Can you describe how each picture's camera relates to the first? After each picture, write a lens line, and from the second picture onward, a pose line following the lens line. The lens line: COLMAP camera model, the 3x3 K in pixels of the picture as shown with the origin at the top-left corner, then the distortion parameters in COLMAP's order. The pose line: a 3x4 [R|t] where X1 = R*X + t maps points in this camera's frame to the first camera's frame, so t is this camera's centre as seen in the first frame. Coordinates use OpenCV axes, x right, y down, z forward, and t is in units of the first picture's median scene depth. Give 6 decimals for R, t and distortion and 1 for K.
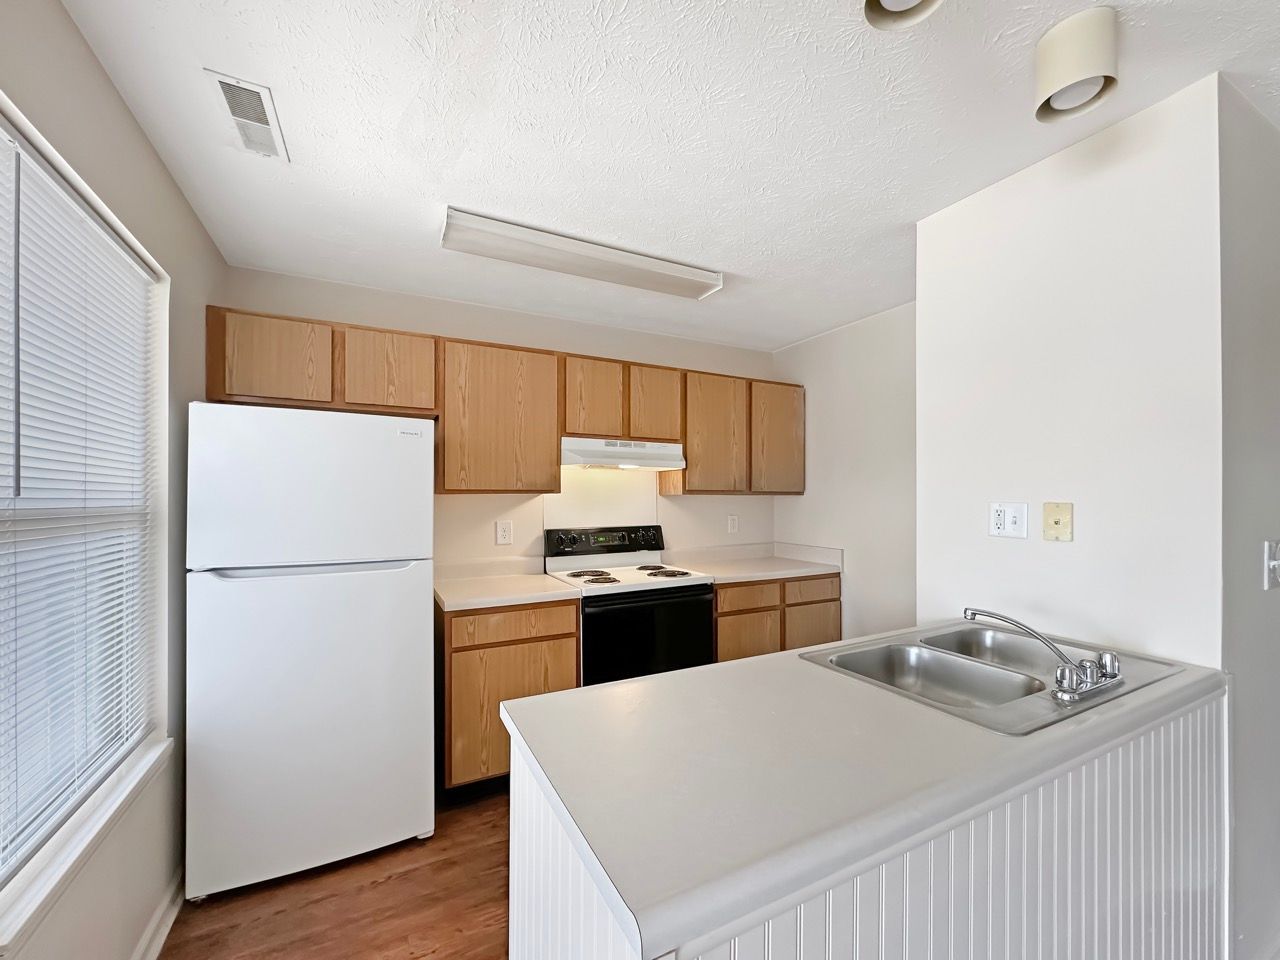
lens RADIAL K [[518.3, 0, 643.7], [0, 518.3, 495.3], [0, 0, 1]] dist [-0.000441, 0.000020]
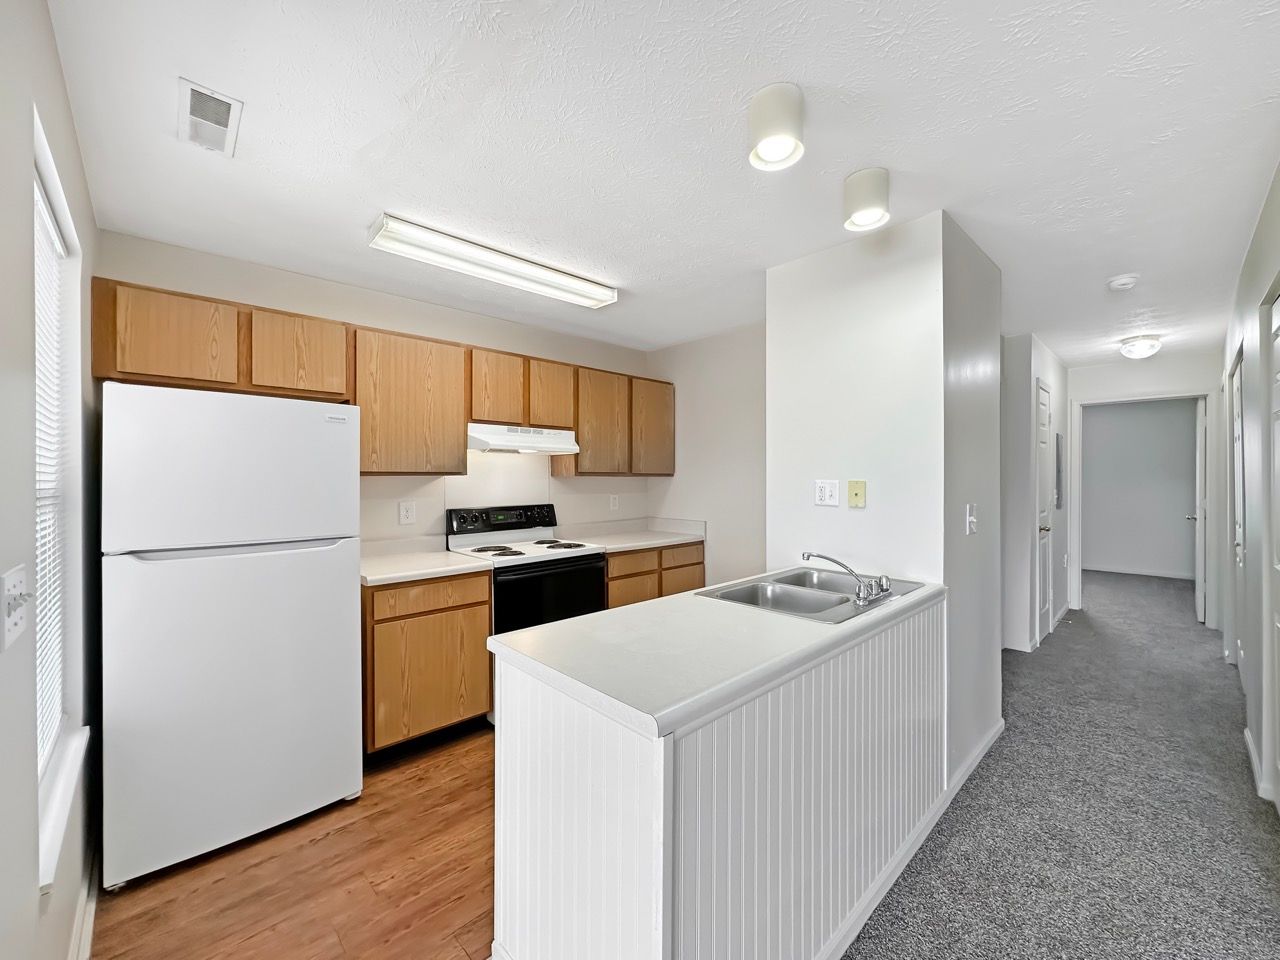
lens RADIAL K [[513.4, 0, 640.0], [0, 513.4, 480.0], [0, 0, 1]] dist [-0.000146, 0.000167]
pose [[0.962452, -0.003429, 0.271429, -0.116289], [0.001992, 0.999983, 0.005571, 0.001388], [-0.271443, -0.004821, 0.962442, -0.145198]]
